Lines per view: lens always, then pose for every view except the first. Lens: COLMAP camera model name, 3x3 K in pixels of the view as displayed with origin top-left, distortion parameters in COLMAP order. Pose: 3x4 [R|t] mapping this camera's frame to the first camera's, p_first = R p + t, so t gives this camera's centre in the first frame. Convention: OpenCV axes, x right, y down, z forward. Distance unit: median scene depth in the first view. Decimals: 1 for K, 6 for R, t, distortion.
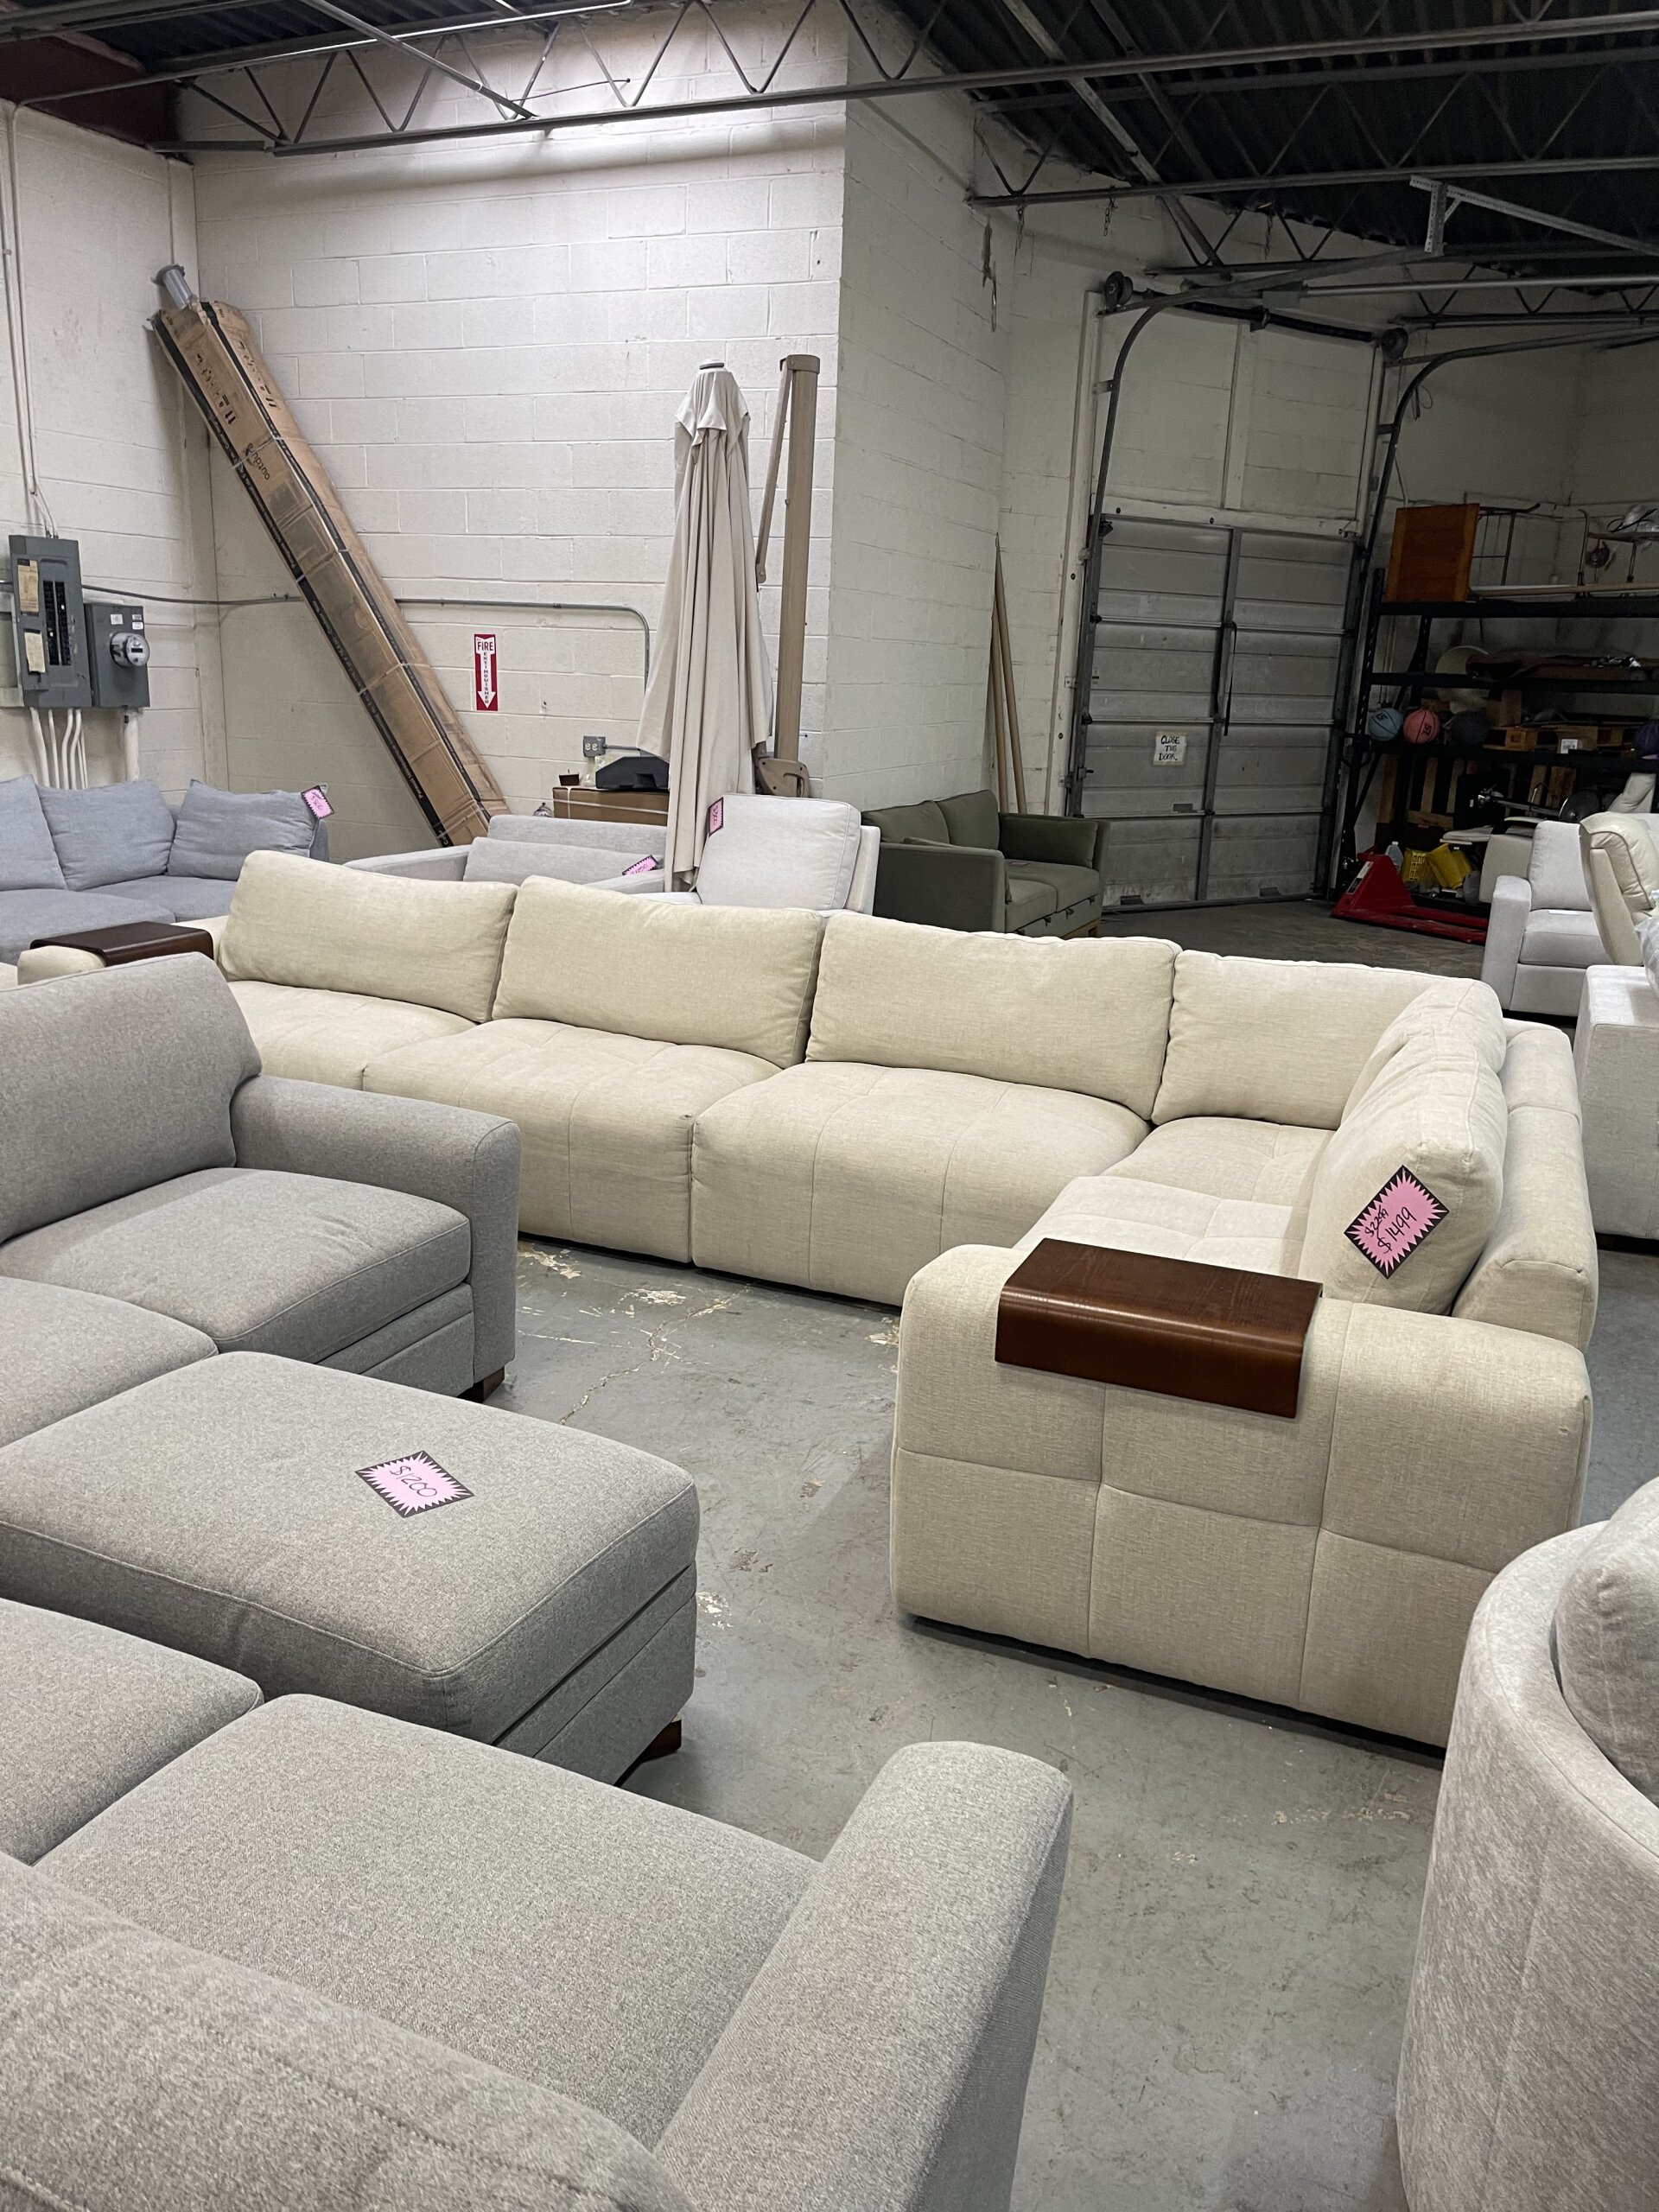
lens RADIAL K [[1724.4, 0, 829.5], [0, 1724.4, 1106.0], [0, 0, 1]] dist [0.059896, -0.110663]
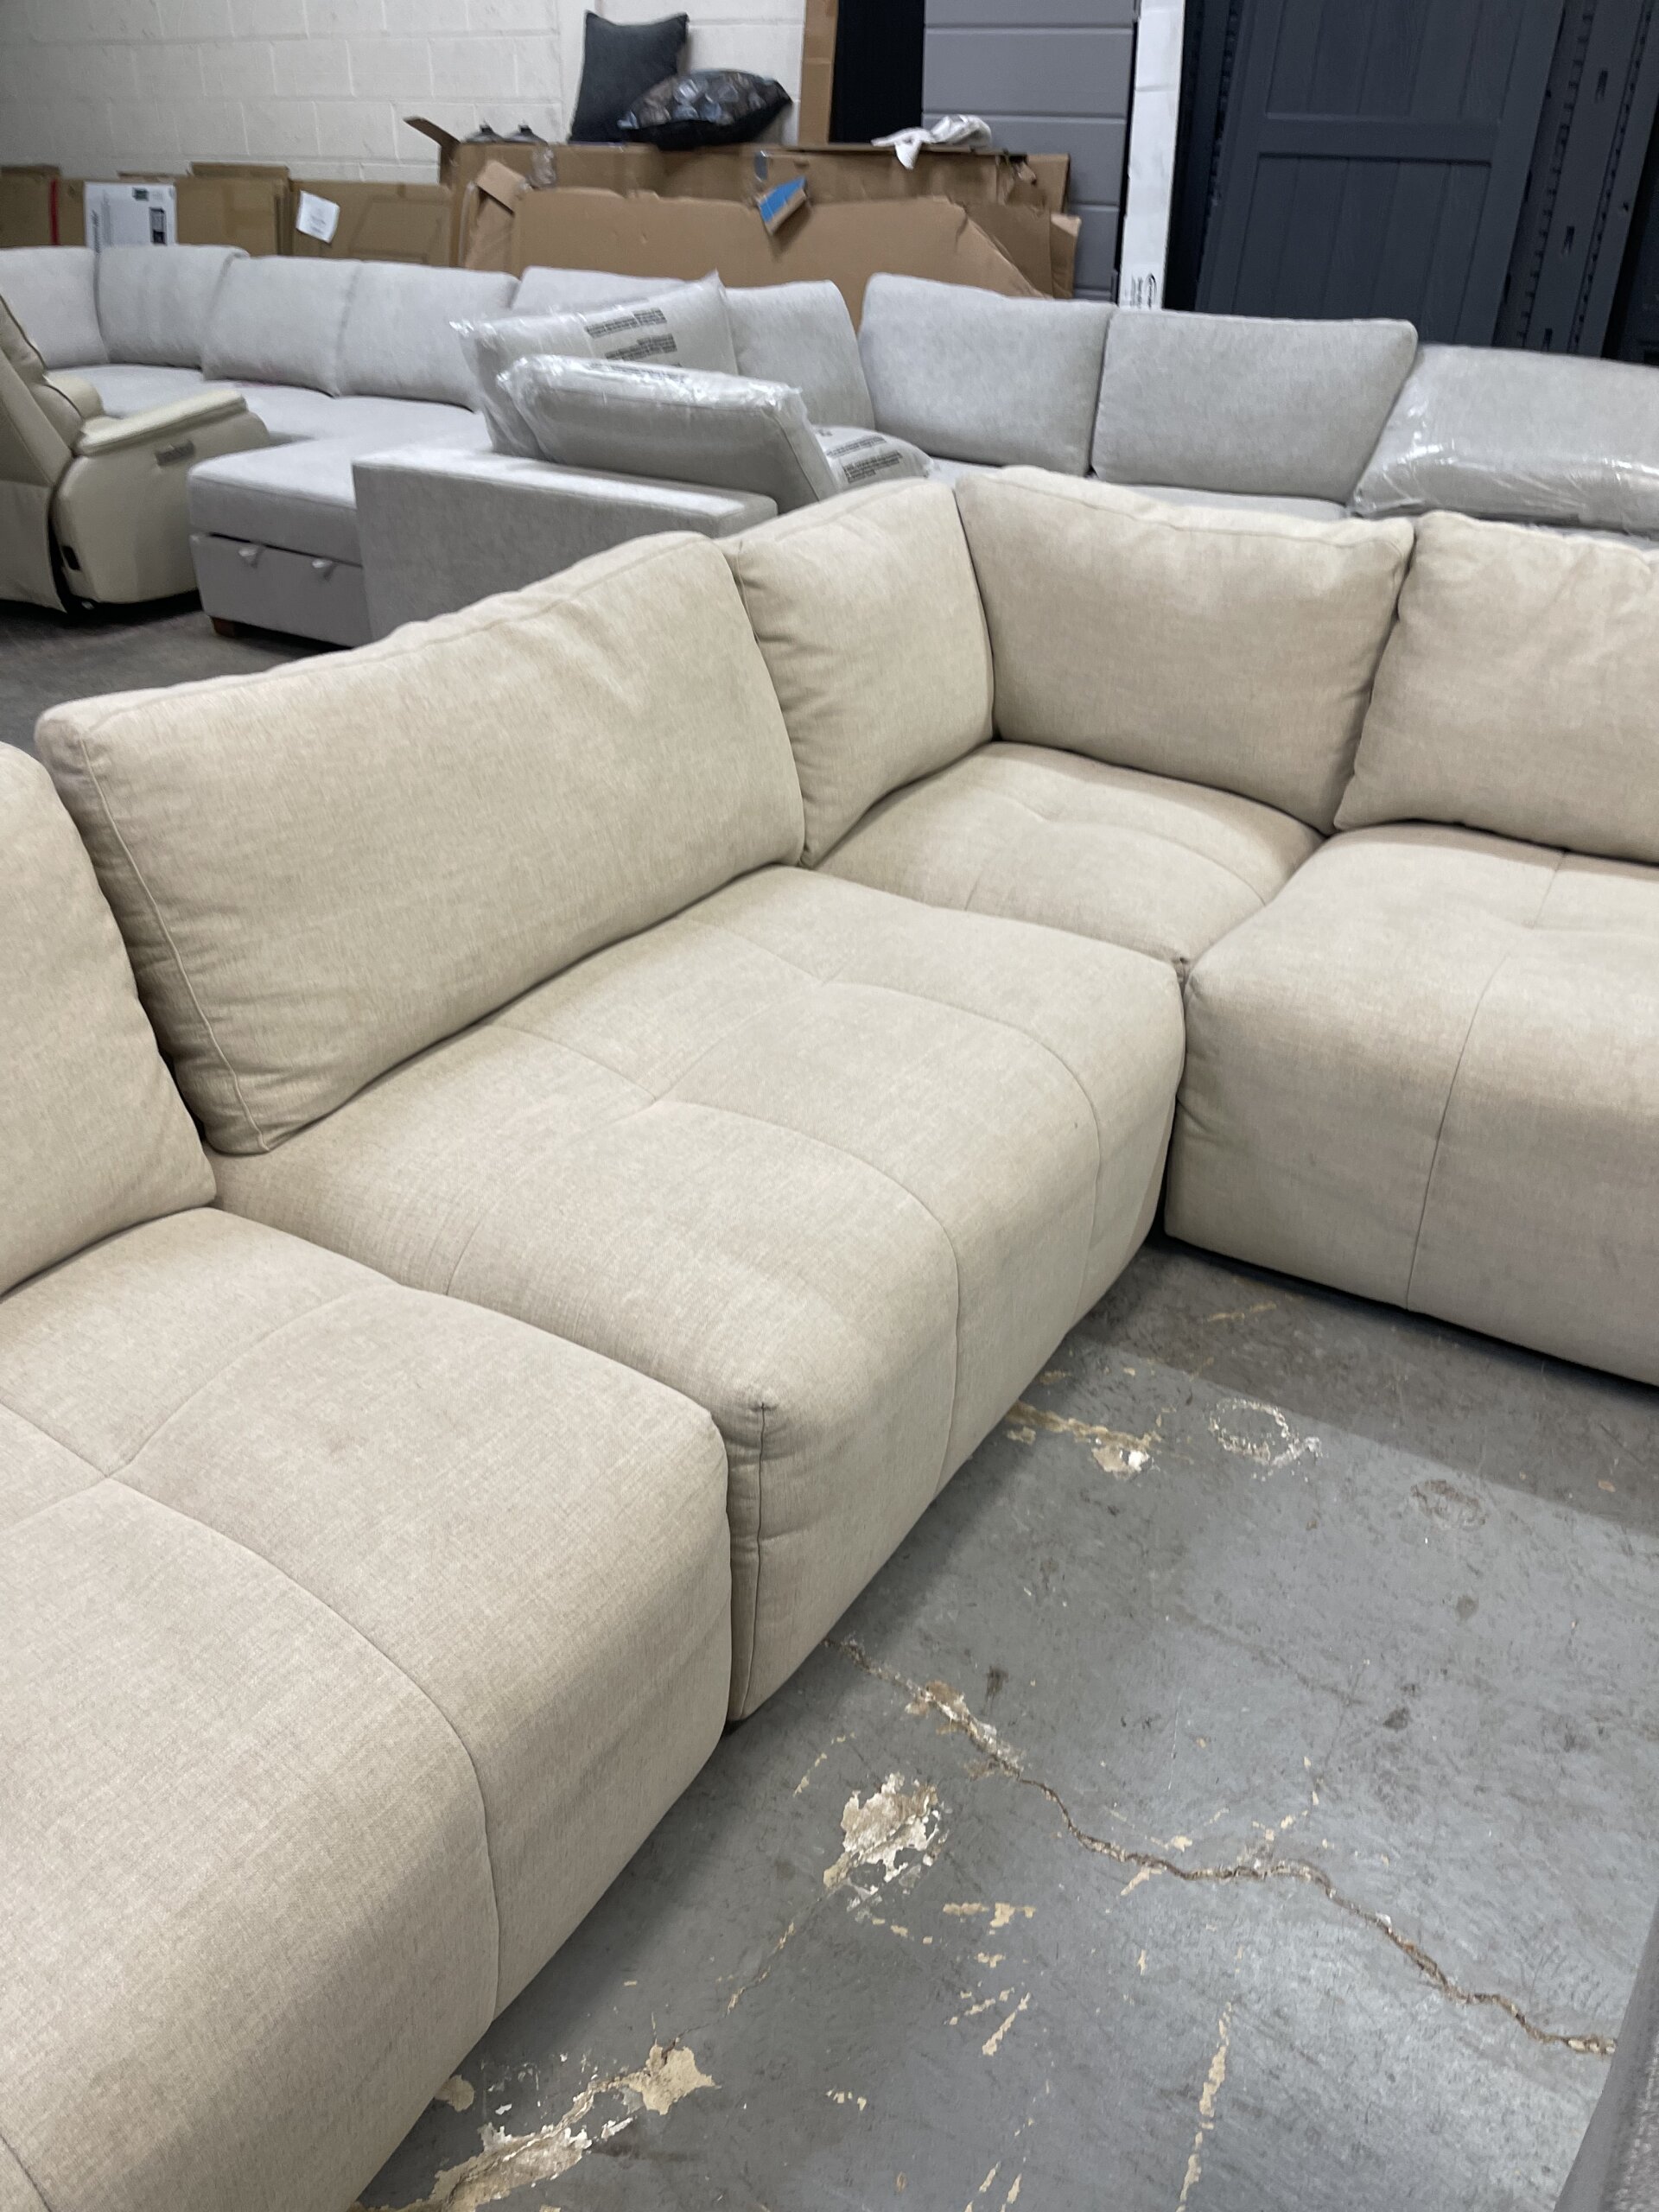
lens RADIAL K [[1673.9, 0, 834.7], [0, 1673.9, 1127.5], [0, 0, 1]] dist [0.069575, -0.096659]
pose [[0.146489, -0.537413, 0.830499, -0.163907], [0.244600, 0.833164, 0.495993, -0.100498], [-0.958495, 0.130482, 0.253500, 0.467715]]
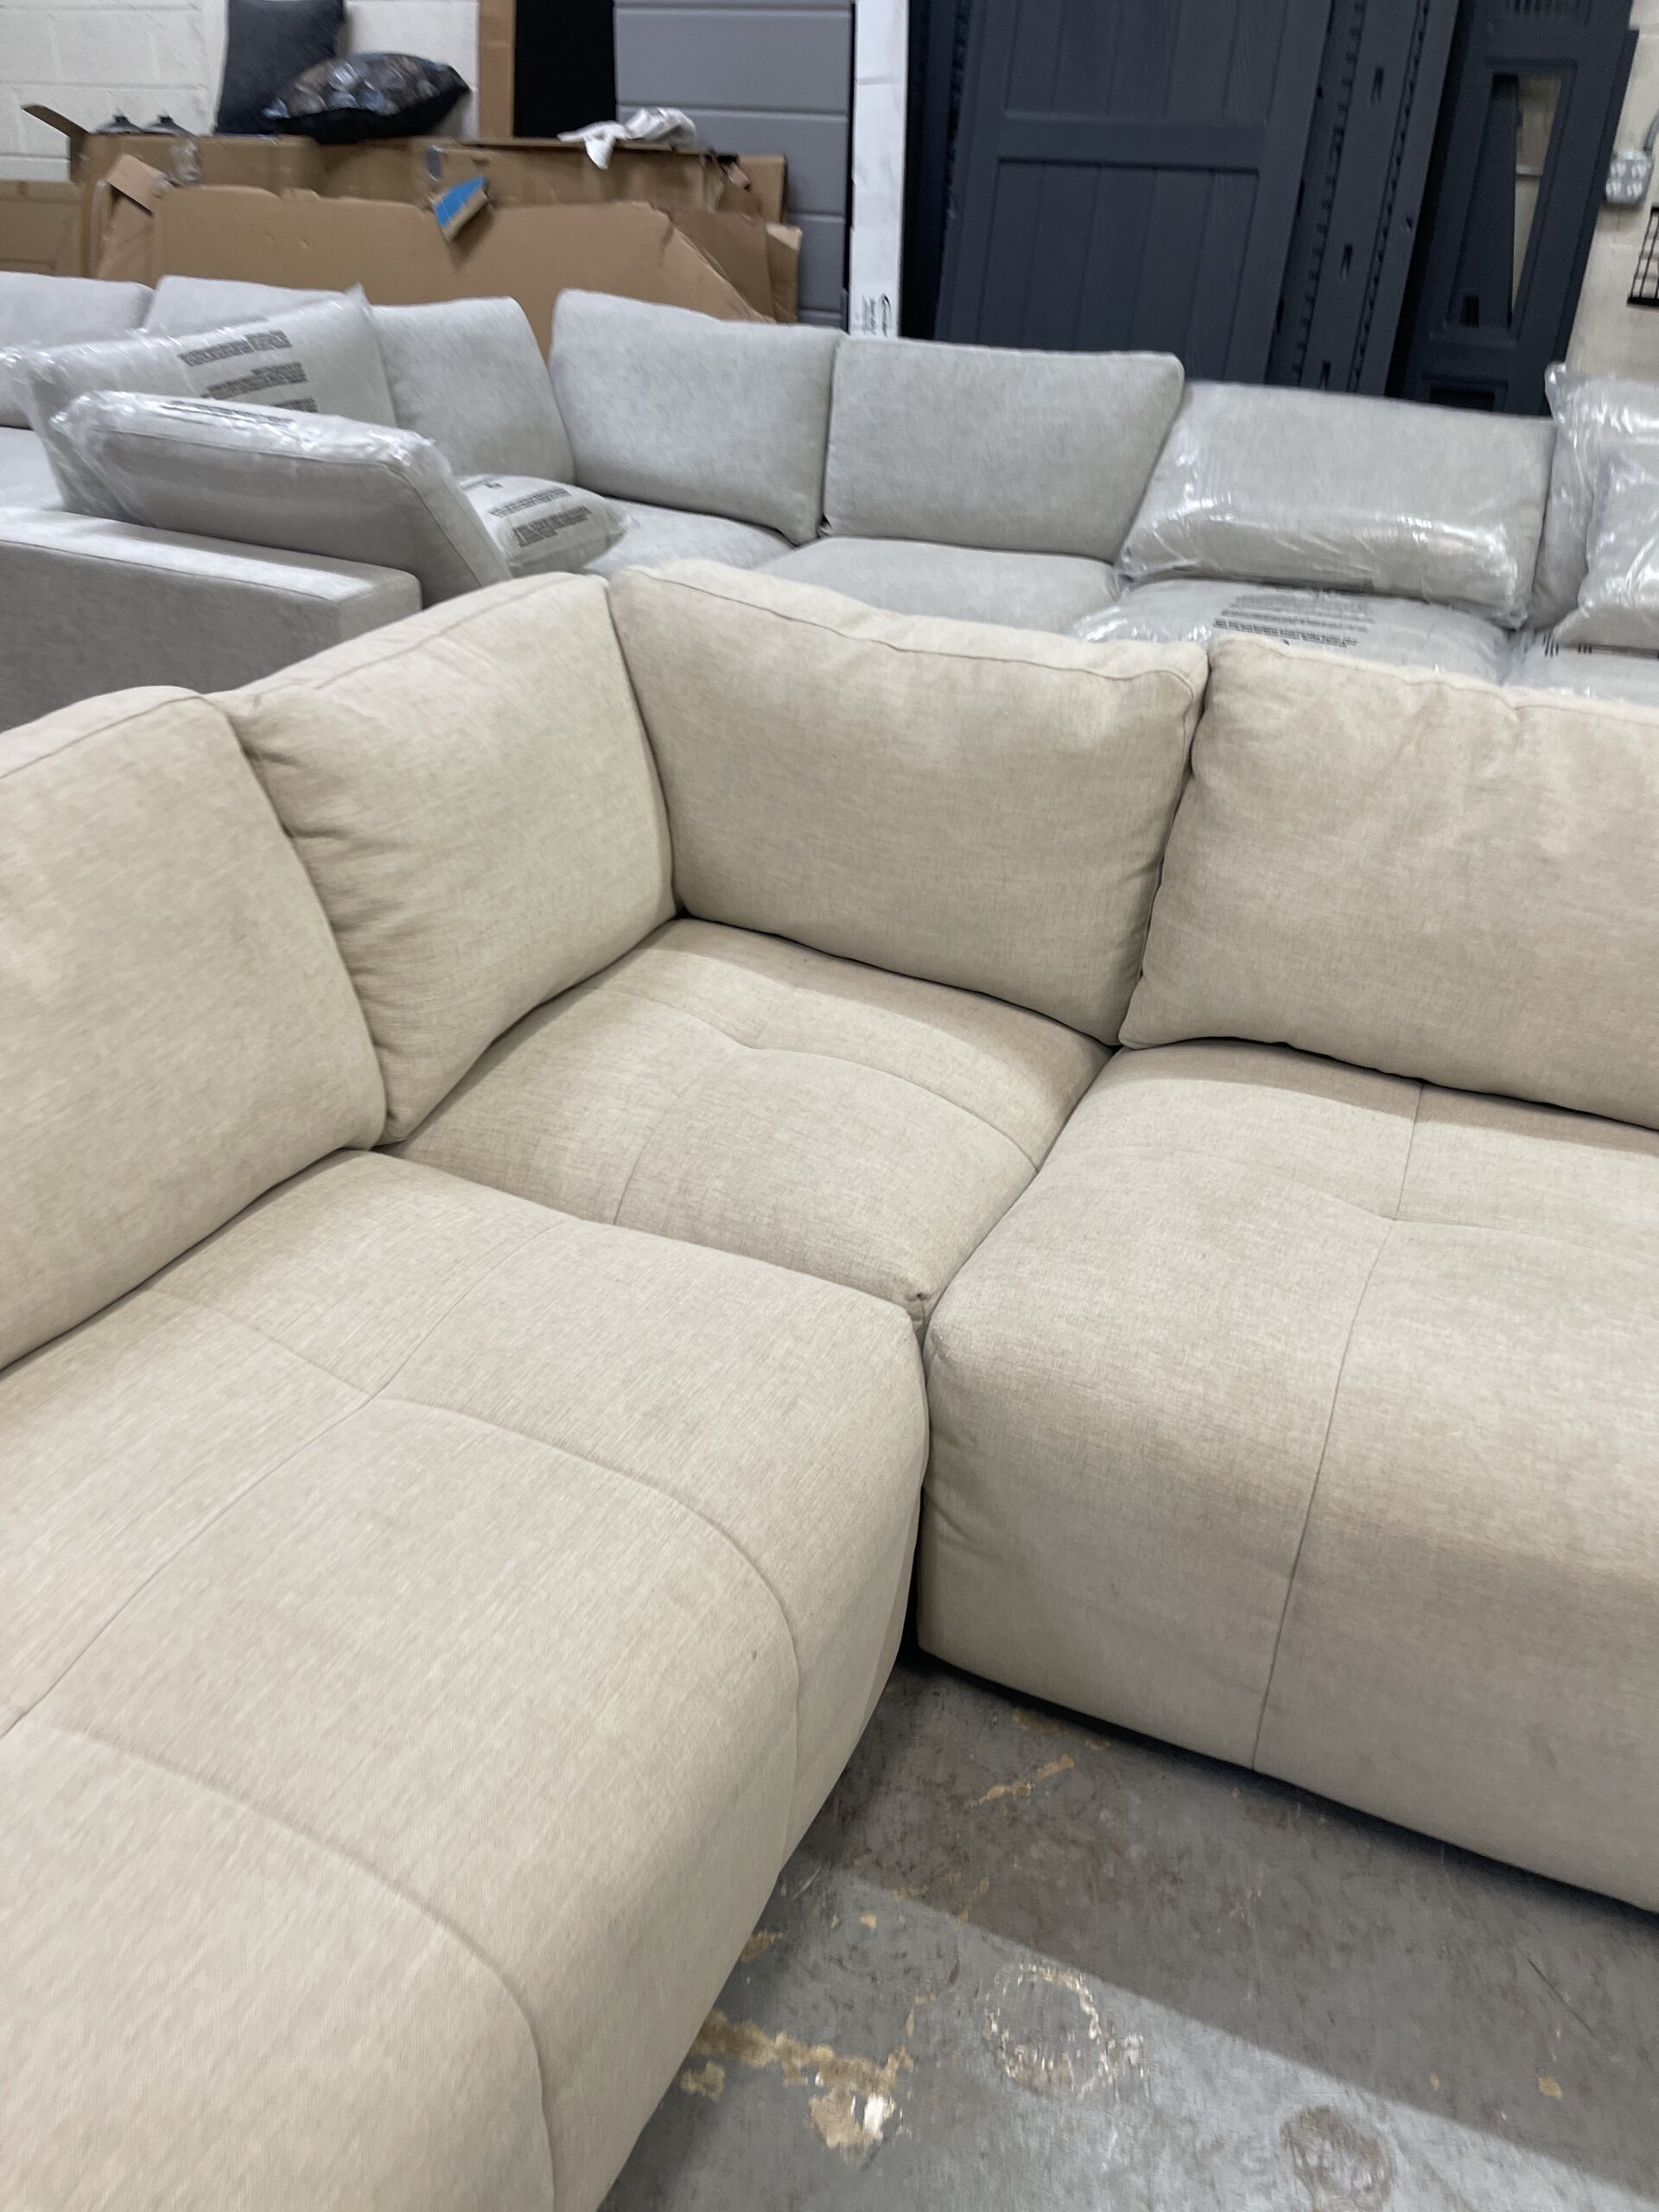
lens RADIAL K [[1692.3, 0, 810.4], [0, 1692.3, 1137.4], [0, 0, 1]] dist [0.070344, -0.102342]
pose [[0.035286, -0.538635, 0.841800, -0.069448], [0.225047, 0.824972, 0.518435, -0.091328], [-0.973709, 0.171151, 0.150329, 0.459682]]
